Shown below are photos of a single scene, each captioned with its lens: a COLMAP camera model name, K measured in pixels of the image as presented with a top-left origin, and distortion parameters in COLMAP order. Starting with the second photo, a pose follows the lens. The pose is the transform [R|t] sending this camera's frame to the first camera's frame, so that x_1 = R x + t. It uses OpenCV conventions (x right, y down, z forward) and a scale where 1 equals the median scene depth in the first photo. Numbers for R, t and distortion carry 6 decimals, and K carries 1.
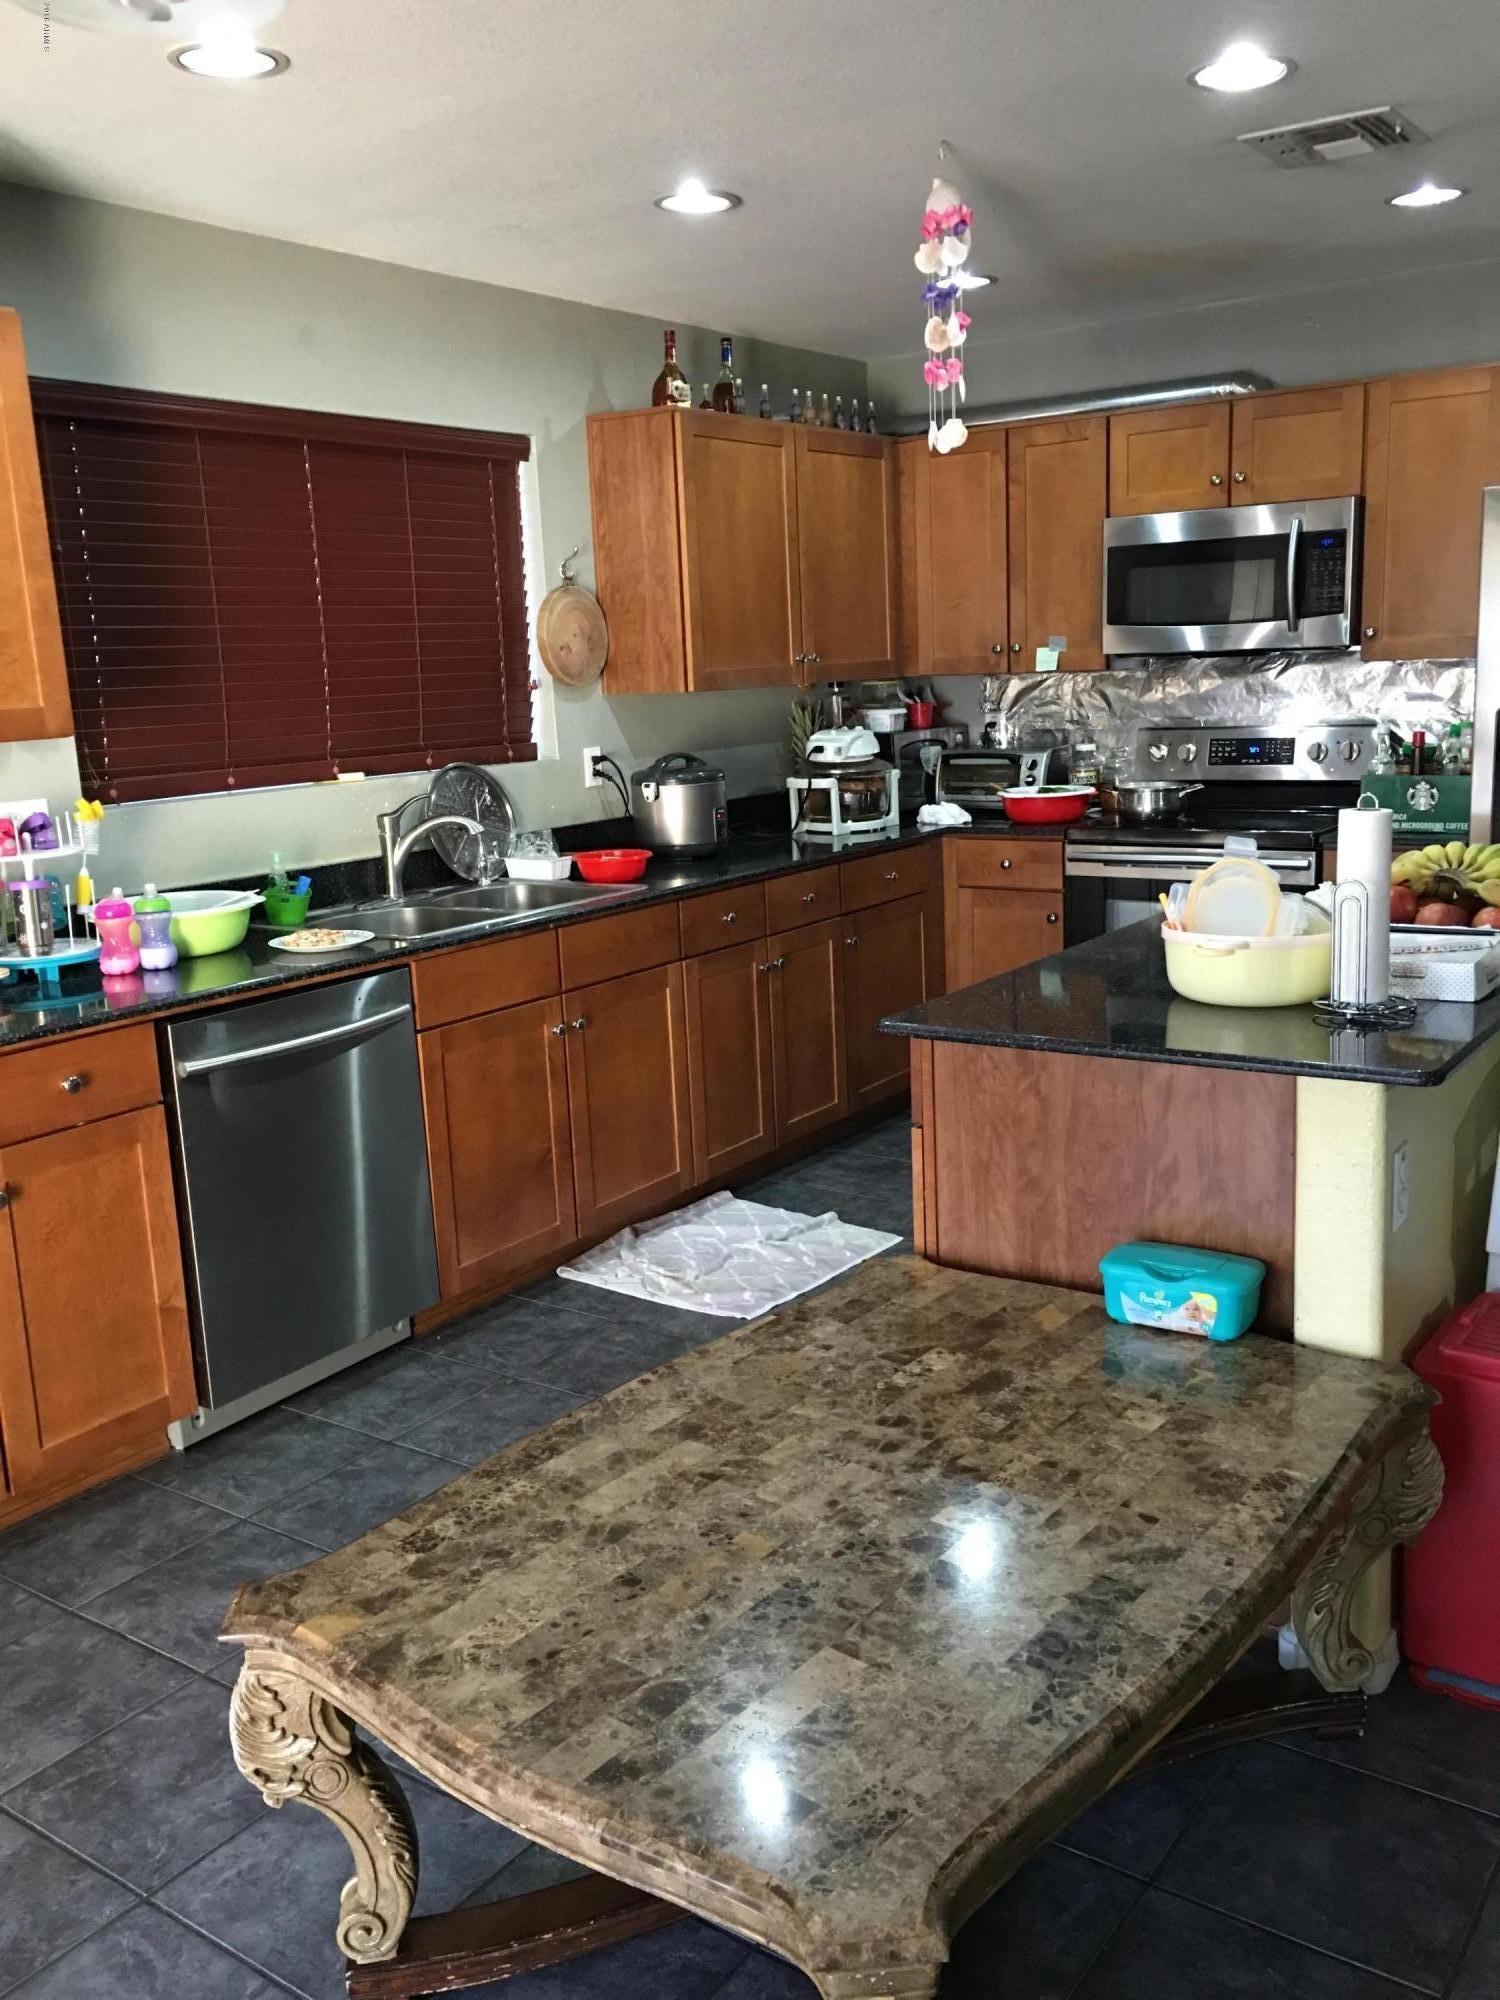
lens RADIAL K [[1700.7, 0, 753.0], [0, 1700.7, 971.1], [0, 0, 1]] dist [0.085469, -0.098797]
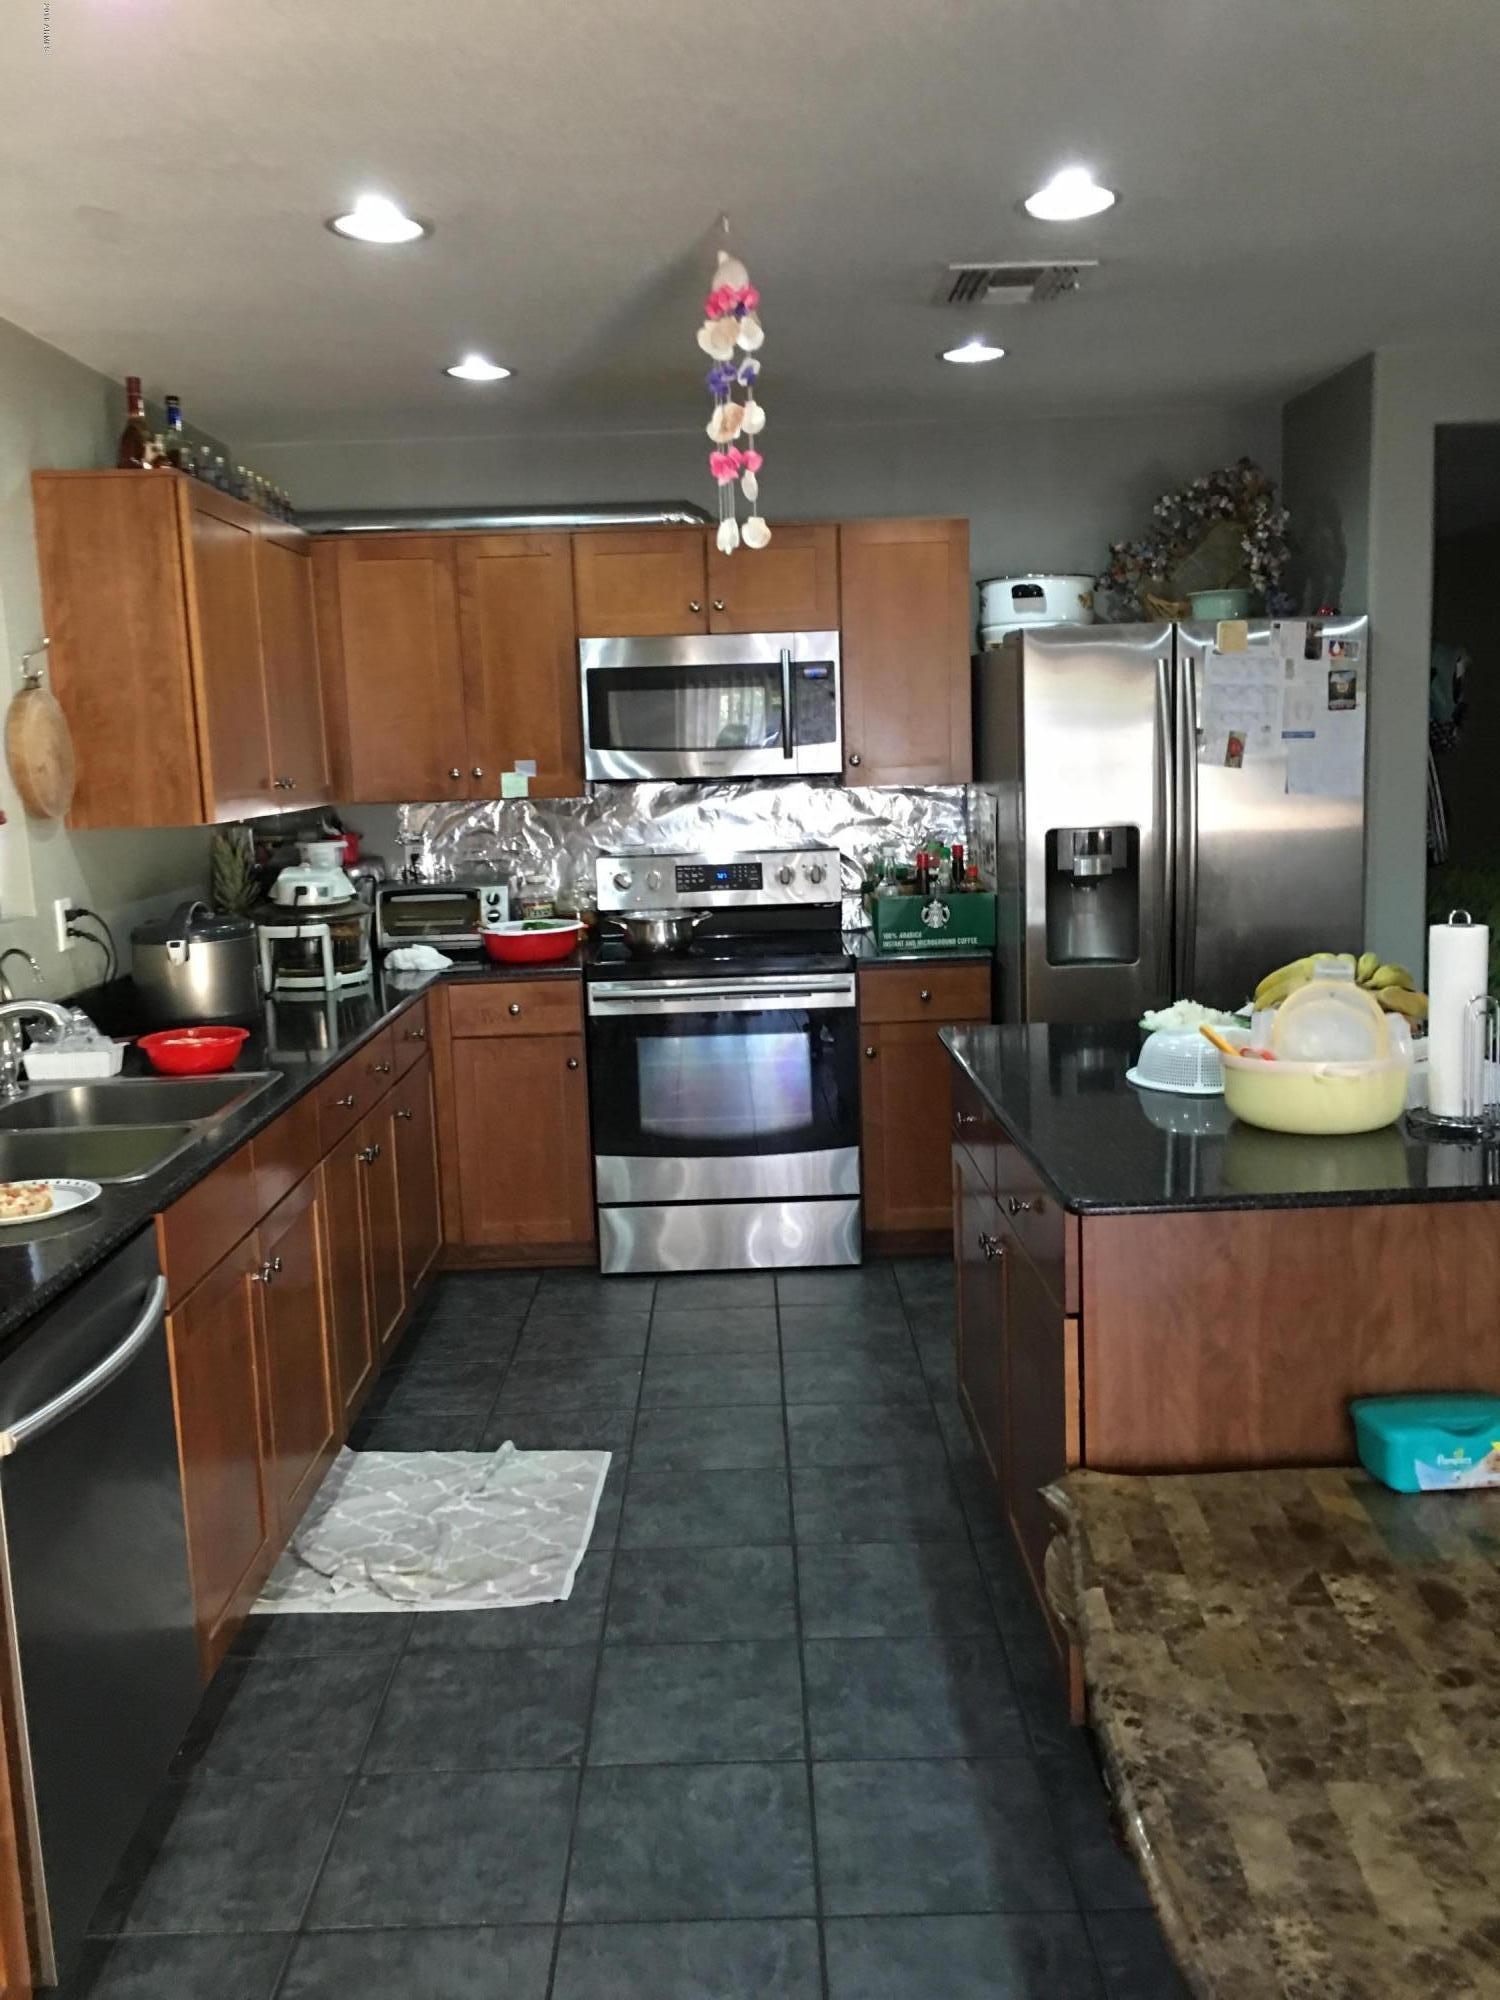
lens RADIAL K [[1700.7, 0, 753.0], [0, 1700.7, 971.1], [0, 0, 1]] dist [0.085469, -0.098797]
pose [[0.819518, -0.065781, 0.569265, -0.305038], [0.107754, 0.993359, -0.040337, -0.038183], [-0.562831, 0.094397, 0.821164, 0.217405]]
